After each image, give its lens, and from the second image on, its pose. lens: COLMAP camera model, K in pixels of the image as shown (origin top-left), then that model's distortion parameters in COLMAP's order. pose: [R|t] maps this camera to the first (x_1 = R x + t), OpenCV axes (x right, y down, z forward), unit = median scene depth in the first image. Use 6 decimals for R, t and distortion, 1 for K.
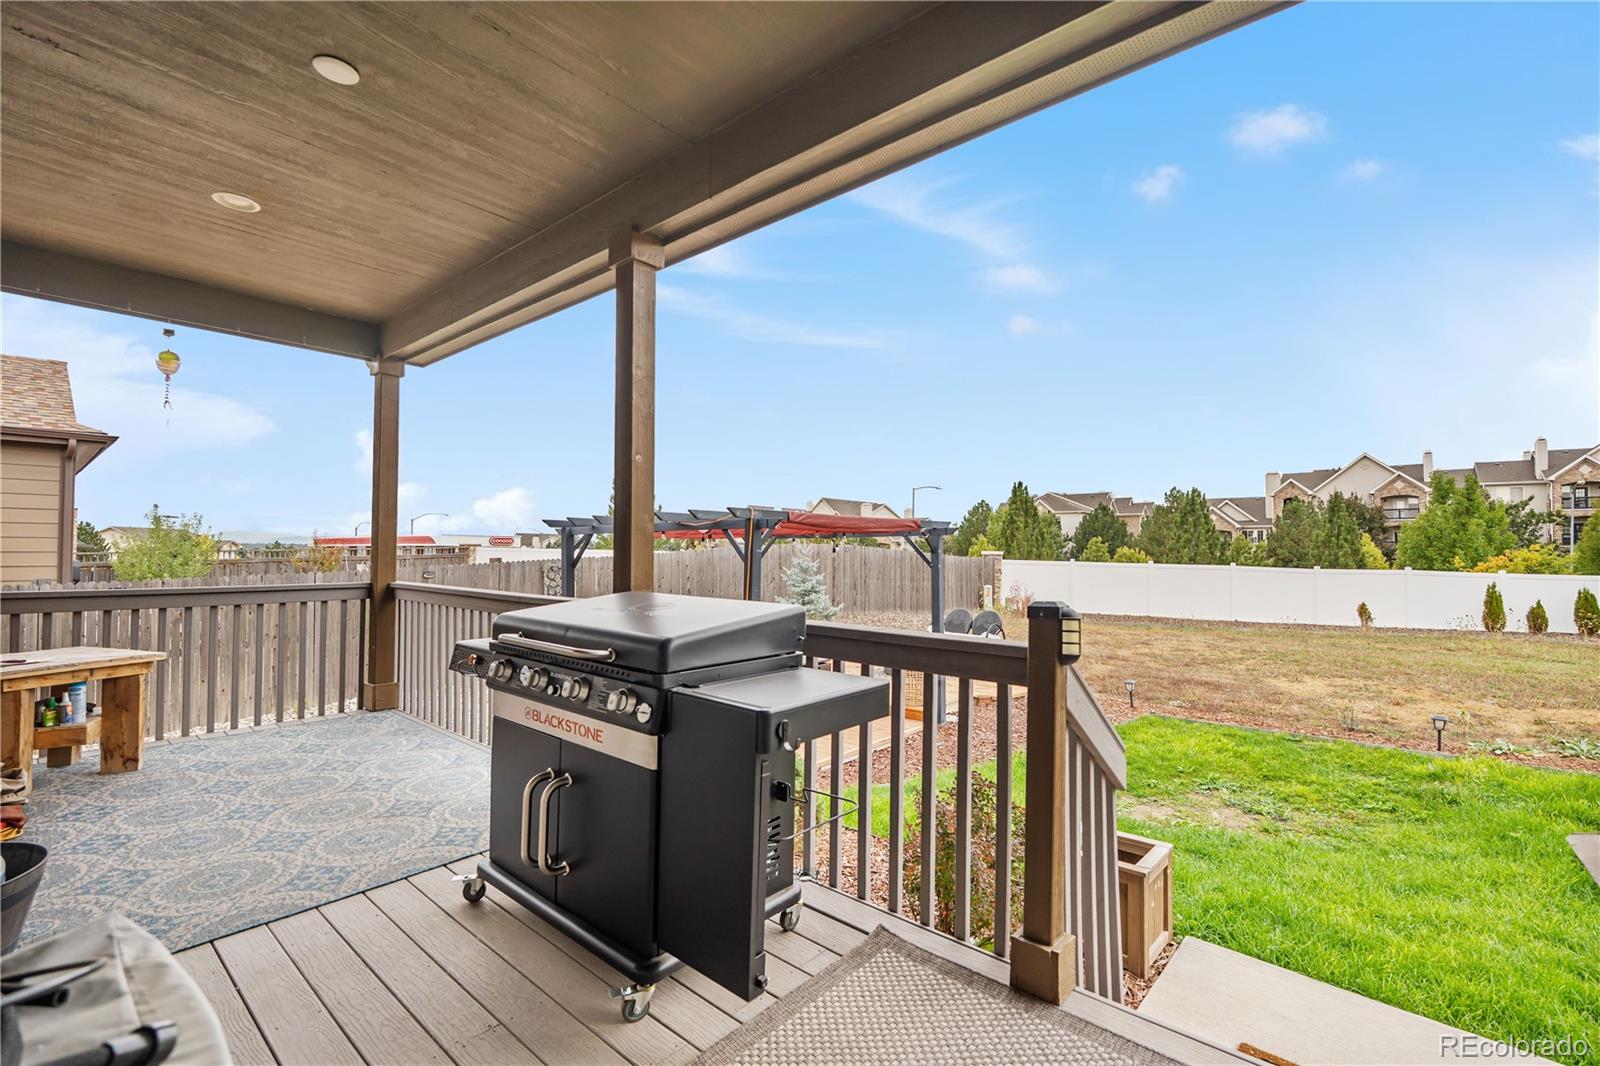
lens RADIAL K [[707.3, 0, 795.8], [0, 707.3, 543.0], [0, 0, 1]] dist [-0.003900, -0.000584]
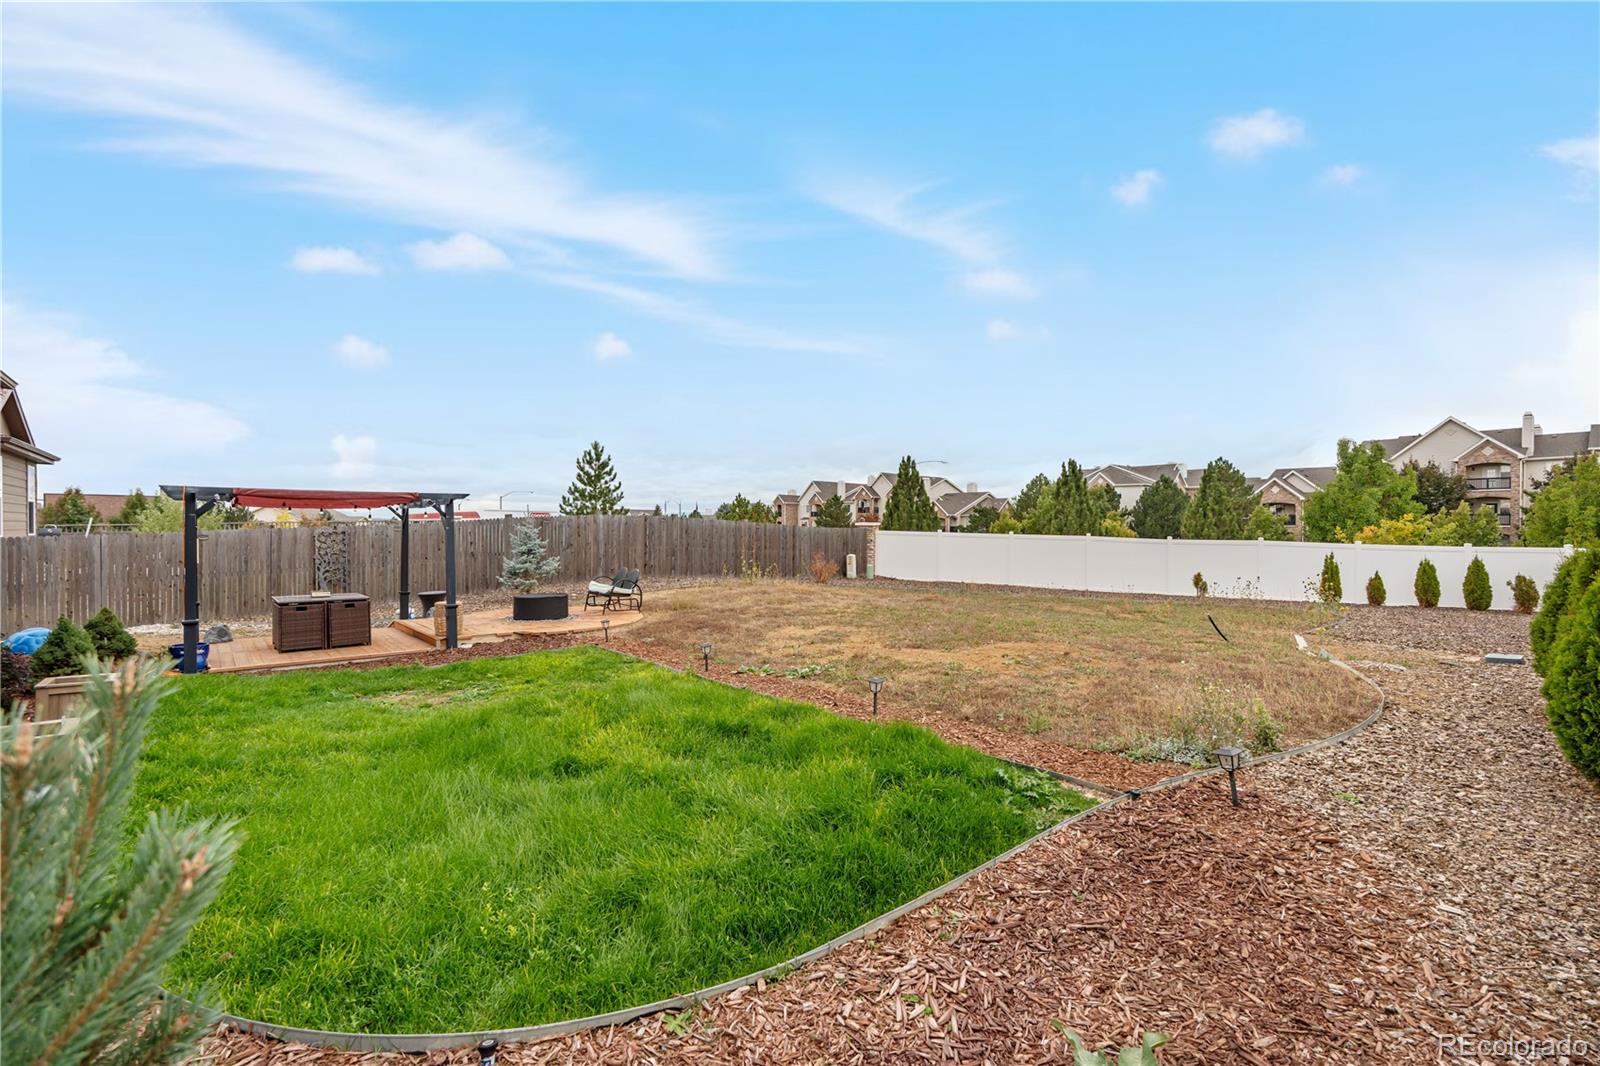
lens RADIAL K [[707.3, 0, 806.3], [0, 707.3, 525.7], [0, 0, 1]] dist [-0.003900, -0.000584]
pose [[0.990169, -0.000749, -0.139871, 0.114571], [0.002160, 0.999948, 0.009936, 0.001793], [0.139857, -0.010141, 0.990120, -0.021024]]
